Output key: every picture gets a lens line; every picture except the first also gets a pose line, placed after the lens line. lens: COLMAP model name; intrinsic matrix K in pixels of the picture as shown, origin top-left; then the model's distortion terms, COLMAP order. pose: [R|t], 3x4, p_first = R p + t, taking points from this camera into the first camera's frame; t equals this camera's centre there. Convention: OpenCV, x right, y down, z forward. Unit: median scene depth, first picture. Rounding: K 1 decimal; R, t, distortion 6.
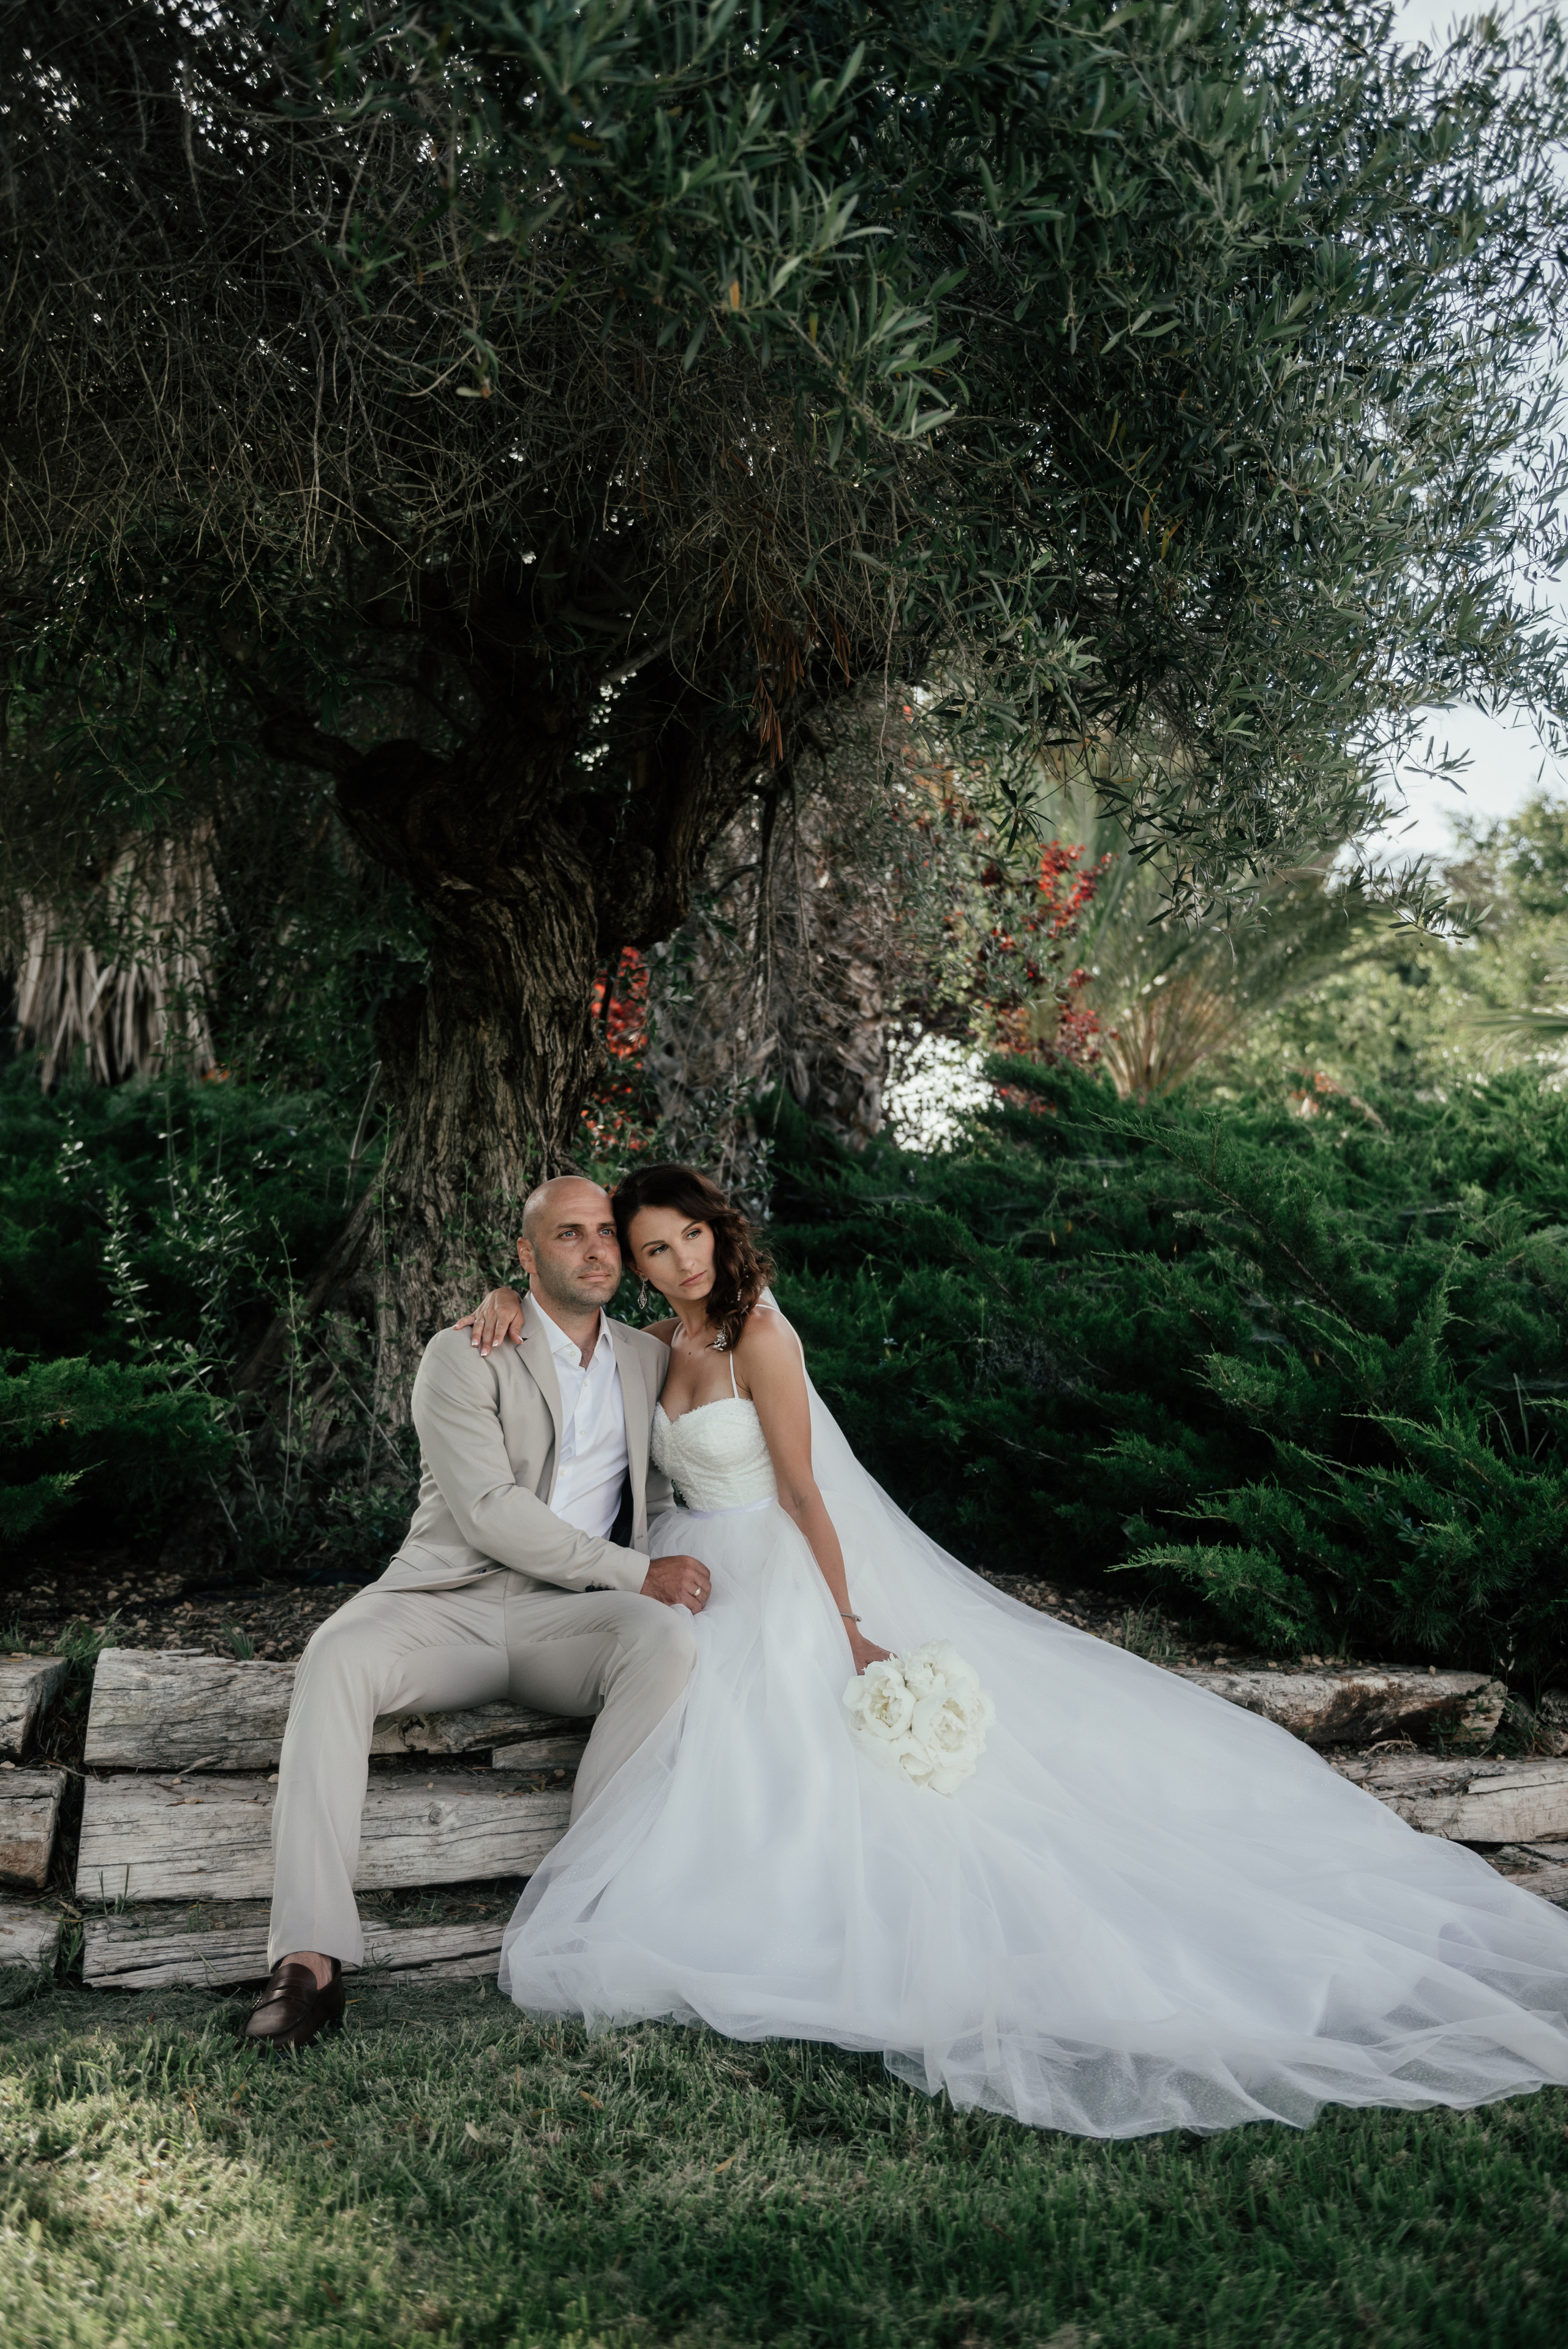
lens RADIAL K [[1941.9, 0, 784.0], [0, 1941.9, 1174.5], [0, 0, 1]] dist [-0.006894, -0.005058]
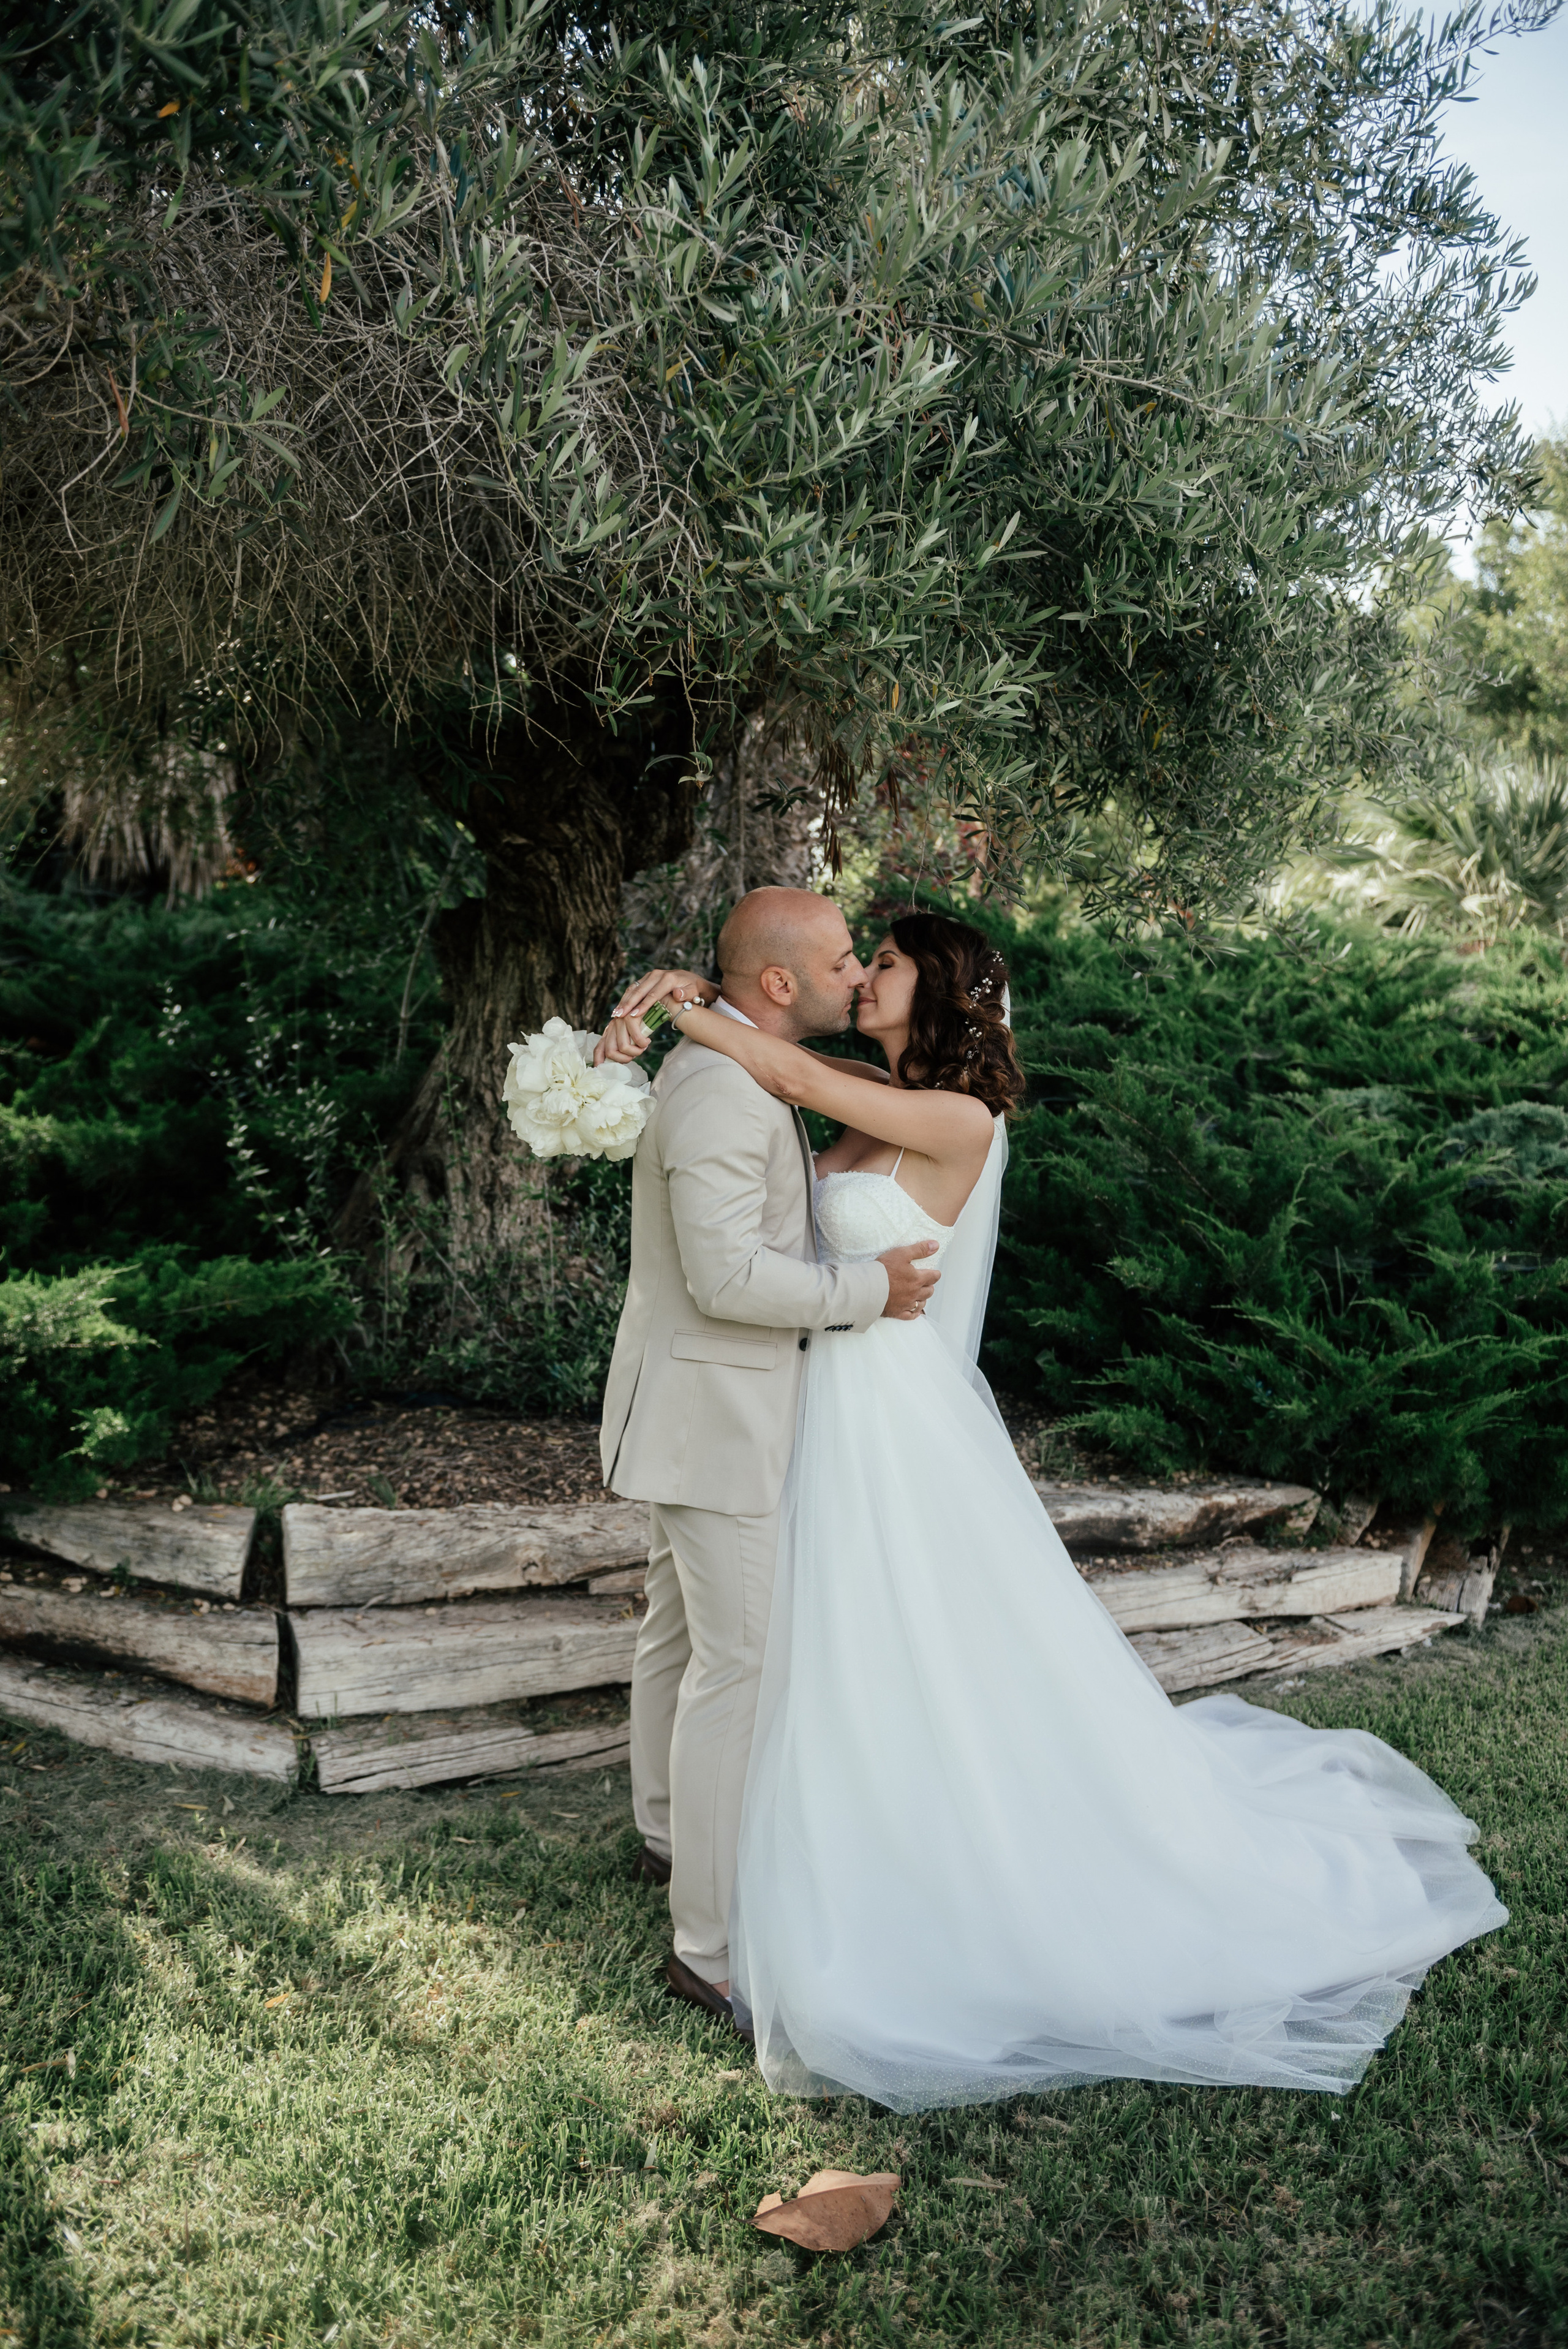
lens RADIAL K [[1639.7, 0, 802.9], [0, 1639.7, 1124.1], [0, 0, 1]] dist [-0.038679, -0.000485]
pose [[0.996865, 0.008712, 0.078642, -0.085077], [-0.020917, 0.987577, 0.155738, -0.171677], [-0.076308, -0.156895, 0.984663, -0.060744]]
